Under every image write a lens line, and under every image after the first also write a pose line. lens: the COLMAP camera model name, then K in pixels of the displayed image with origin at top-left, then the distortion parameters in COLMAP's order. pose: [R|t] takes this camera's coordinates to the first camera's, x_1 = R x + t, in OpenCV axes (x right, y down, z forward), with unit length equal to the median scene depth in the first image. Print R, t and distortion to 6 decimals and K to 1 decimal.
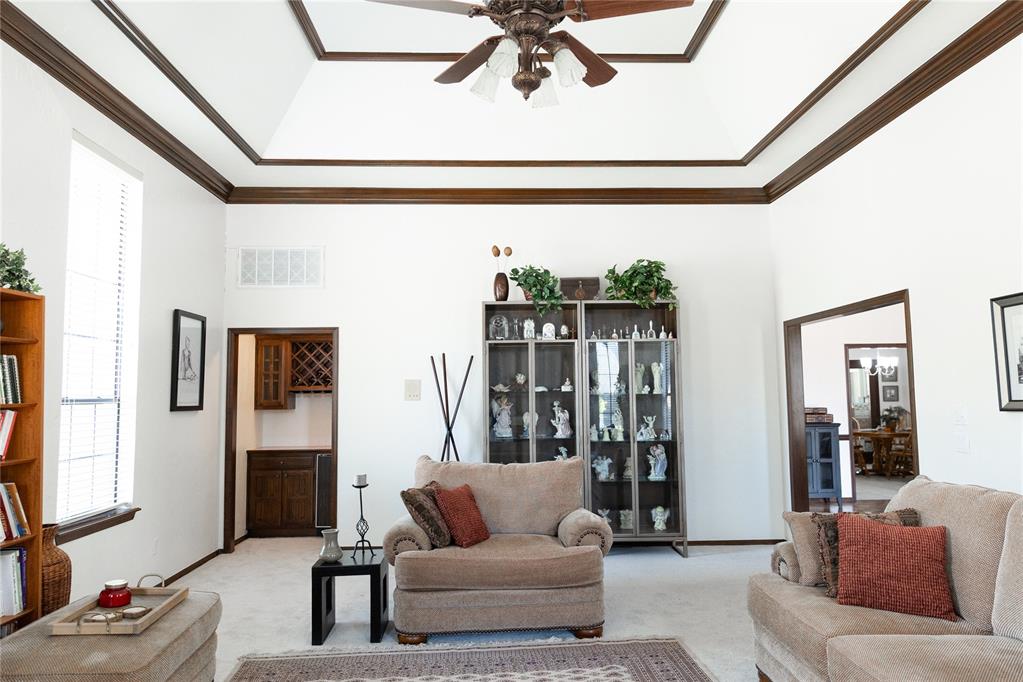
lens RADIAL K [[694.5, 0, 513.1], [0, 694.5, 340.4], [0, 0, 1]] dist [-0.001345, -0.000643]
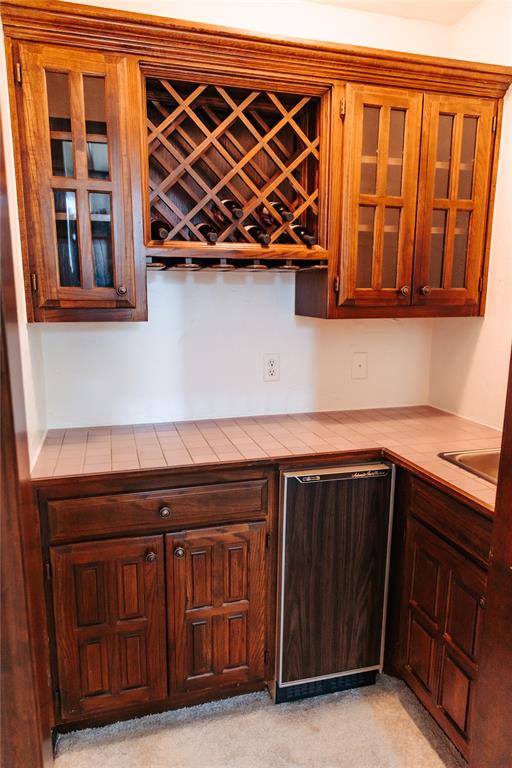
lens RADIAL K [[521.4, 0, 254.7], [0, 521.4, 385.9], [0, 0, 1]] dist [-0.001345, -0.000643]
pose [[0.971942, -0.029329, 0.233386, -0.333143], [-0.031777, 0.966729, 0.253820, 0.068503], [-0.233065, -0.254115, 0.938673, 0.775273]]
